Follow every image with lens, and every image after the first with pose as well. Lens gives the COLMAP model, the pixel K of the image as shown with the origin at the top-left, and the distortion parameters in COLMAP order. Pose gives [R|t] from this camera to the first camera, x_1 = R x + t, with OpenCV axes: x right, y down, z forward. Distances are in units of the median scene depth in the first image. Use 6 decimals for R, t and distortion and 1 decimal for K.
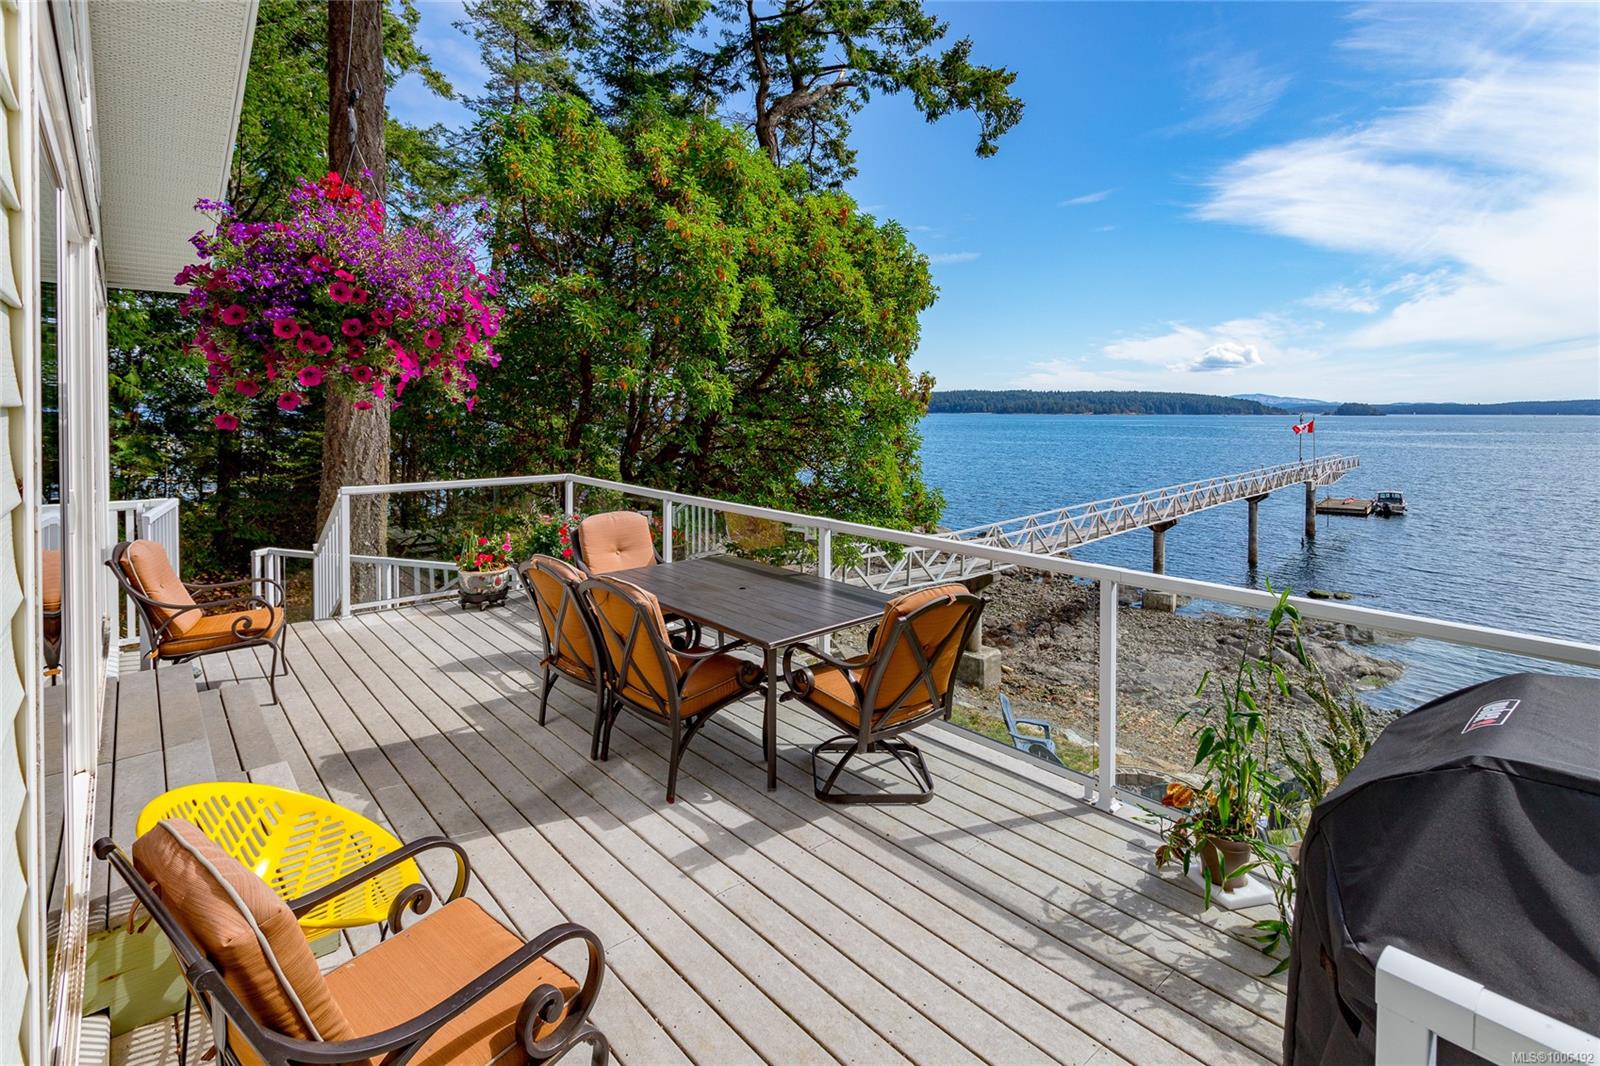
lens RADIAL K [[747.6, 0, 803.4], [0, 747.6, 416.7], [0, 0, 1]] dist [0.001004, 0.000112]
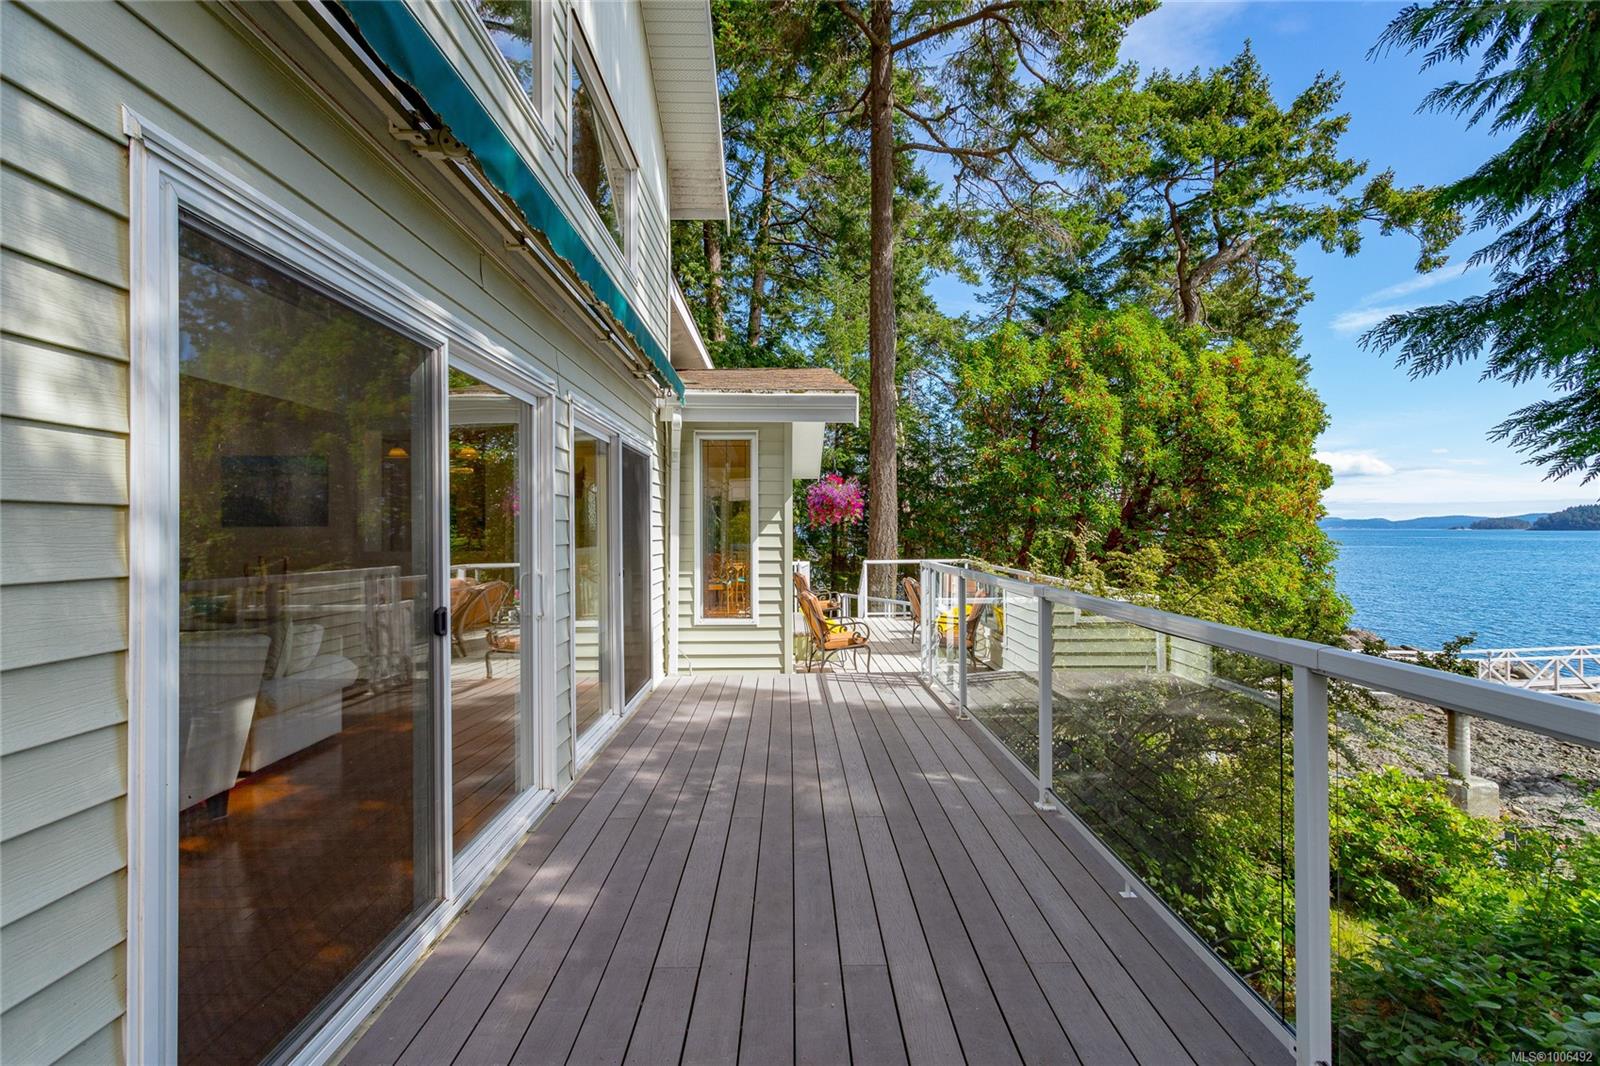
lens RADIAL K [[765.3, 0, 800.0], [0, 765.3, 533.0], [0, 0, 1]] dist [0.000438, 0.000048]
pose [[0.751997, -0.003251, -0.659159, 0.299156], [0.000716, 0.999991, -0.004115, 0.007186], [0.659166, 0.002622, 0.751993, -0.344552]]
